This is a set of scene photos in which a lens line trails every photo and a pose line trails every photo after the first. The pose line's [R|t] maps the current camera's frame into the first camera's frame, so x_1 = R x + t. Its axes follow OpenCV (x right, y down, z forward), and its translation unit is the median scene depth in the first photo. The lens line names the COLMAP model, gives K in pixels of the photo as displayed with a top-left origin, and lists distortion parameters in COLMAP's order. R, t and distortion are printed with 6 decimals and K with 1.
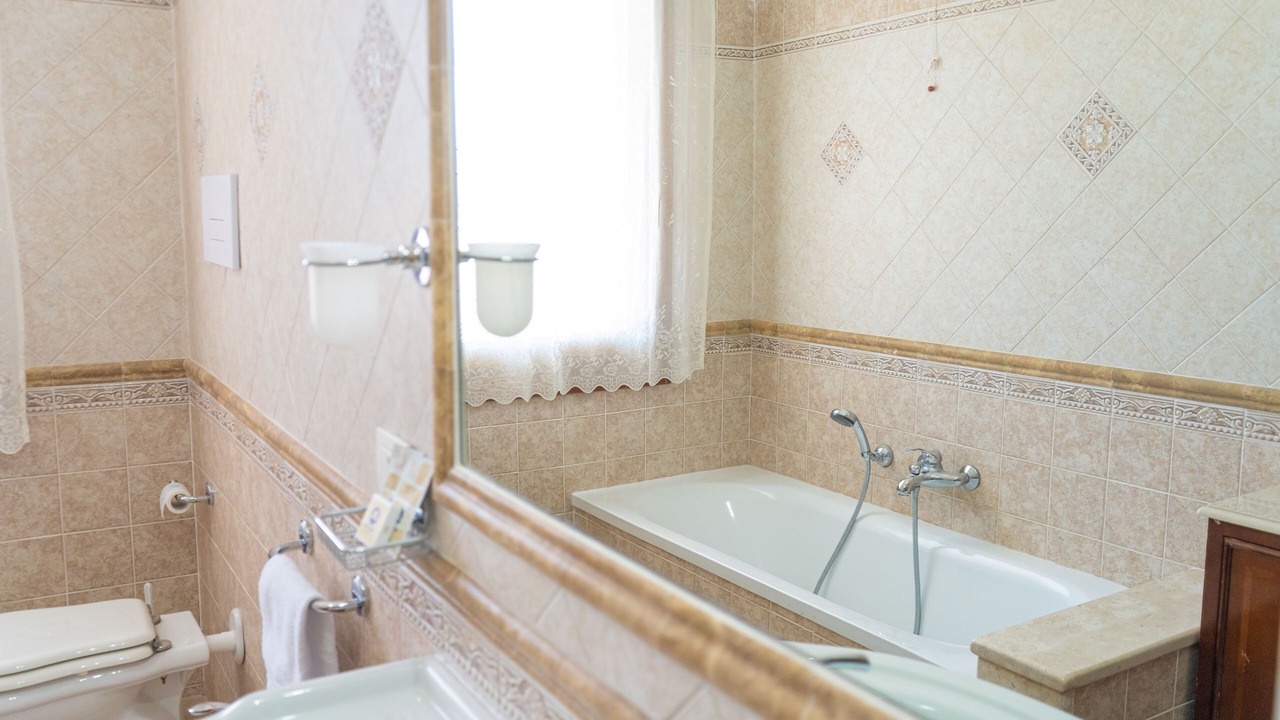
lens RADIAL K [[1071.7, 0, 646.1], [0, 1071.7, 362.7], [0, 0, 1]] dist [0.012452, -0.012969]
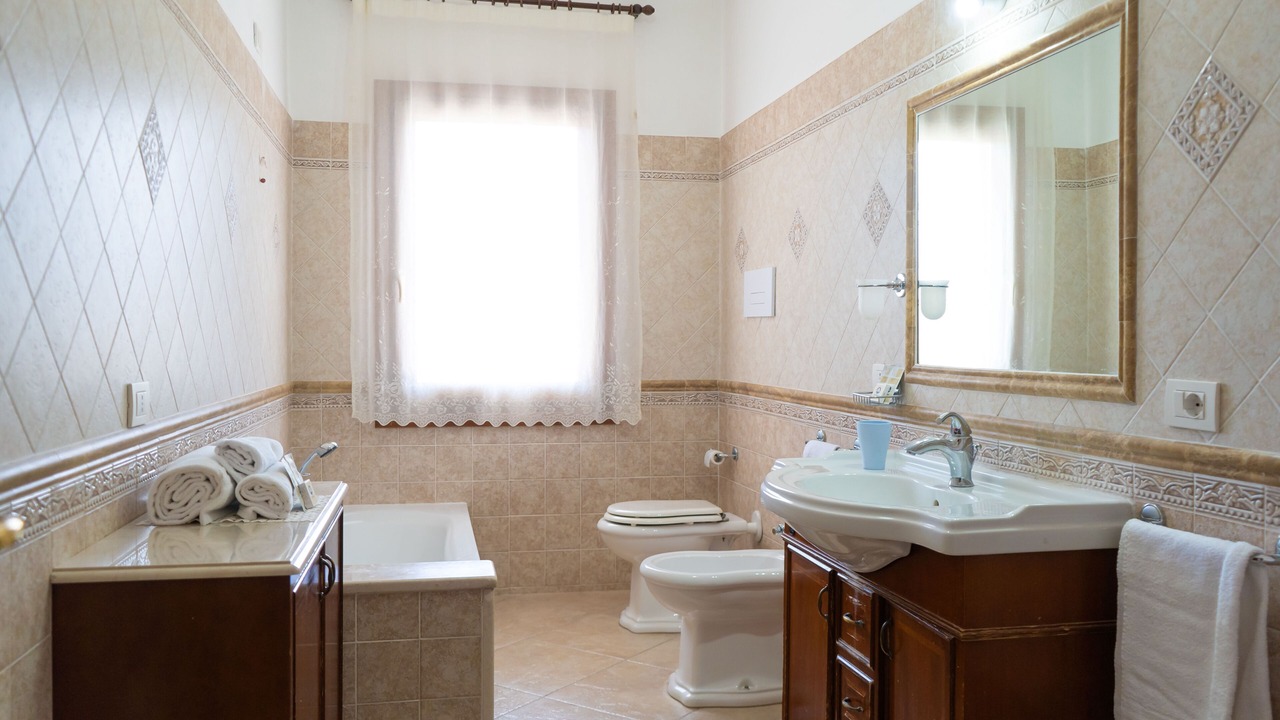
lens RADIAL K [[1071.7, 0, 637.3], [0, 1071.7, 364.6], [0, 0, 1]] dist [0.012452, -0.012969]
pose [[0.942997, 0.001588, -0.332799, 0.019713], [-0.039204, 0.993556, -0.106346, 0.164530], [0.330485, 0.113331, 0.936982, -0.669544]]
